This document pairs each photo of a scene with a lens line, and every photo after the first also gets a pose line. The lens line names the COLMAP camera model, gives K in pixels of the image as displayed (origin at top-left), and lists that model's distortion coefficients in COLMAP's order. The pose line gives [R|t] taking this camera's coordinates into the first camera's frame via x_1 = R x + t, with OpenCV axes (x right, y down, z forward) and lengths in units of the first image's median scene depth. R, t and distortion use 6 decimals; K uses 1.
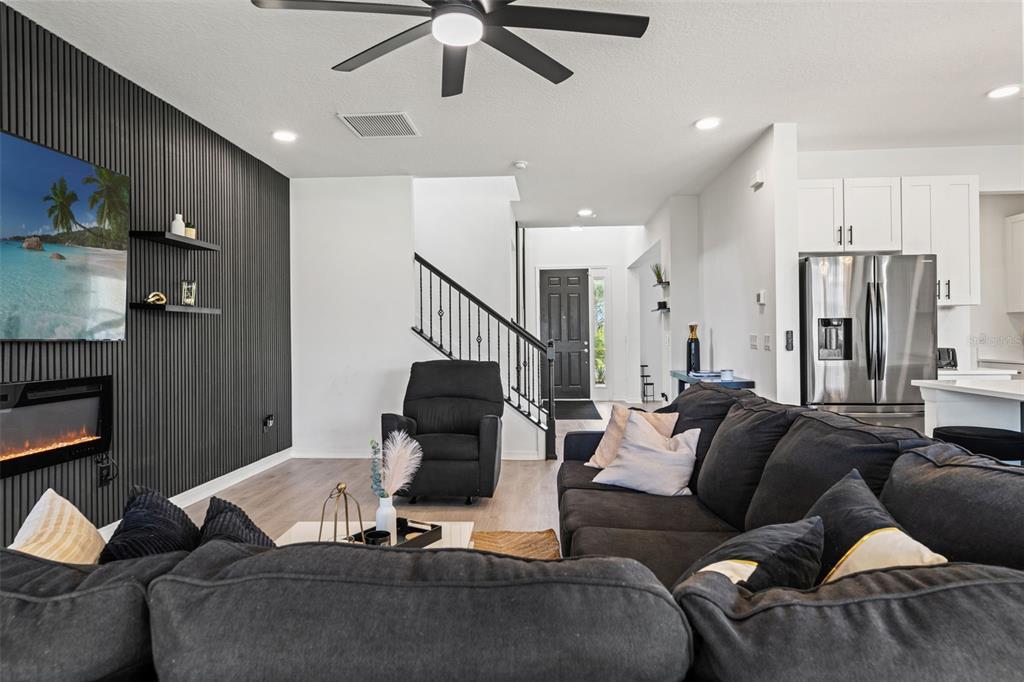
lens RADIAL K [[572.8, 0, 506.2], [0, 572.8, 333.2], [0, 0, 1]] dist [-0.004488, -0.002197]
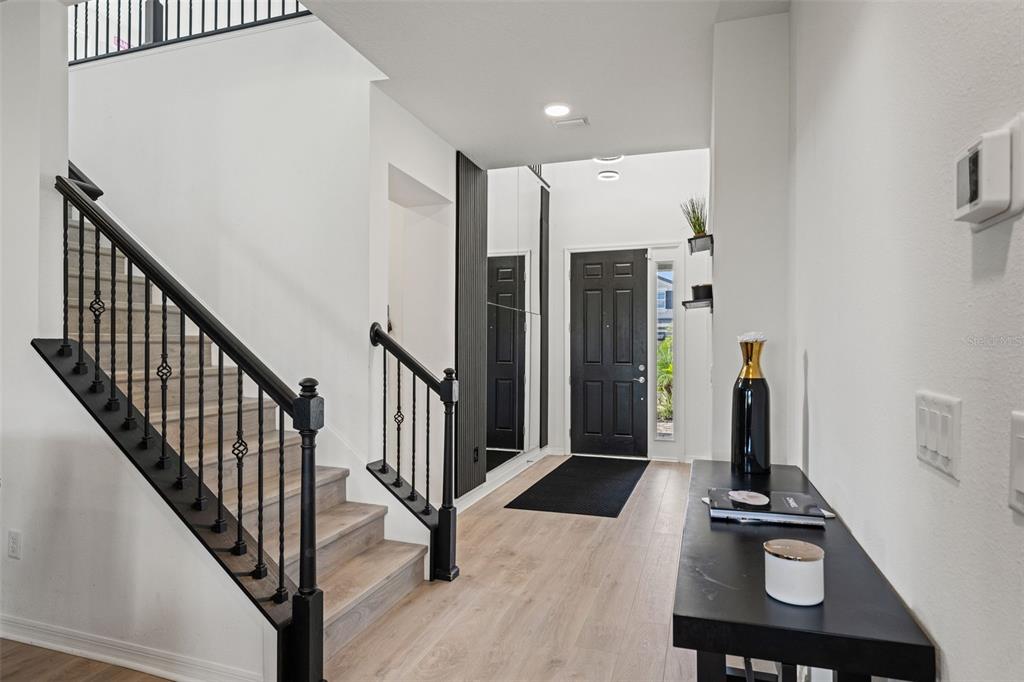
lens RADIAL K [[572.8, 0, 512.4], [0, 572.8, 348.5], [0, 0, 1]] dist [-0.004488, -0.002197]
pose [[0.968701, 0.011152, -0.247981, 0.157788], [-0.010112, 0.999934, 0.005470, -0.005894], [0.248026, -0.002791, 0.968749, 0.359678]]
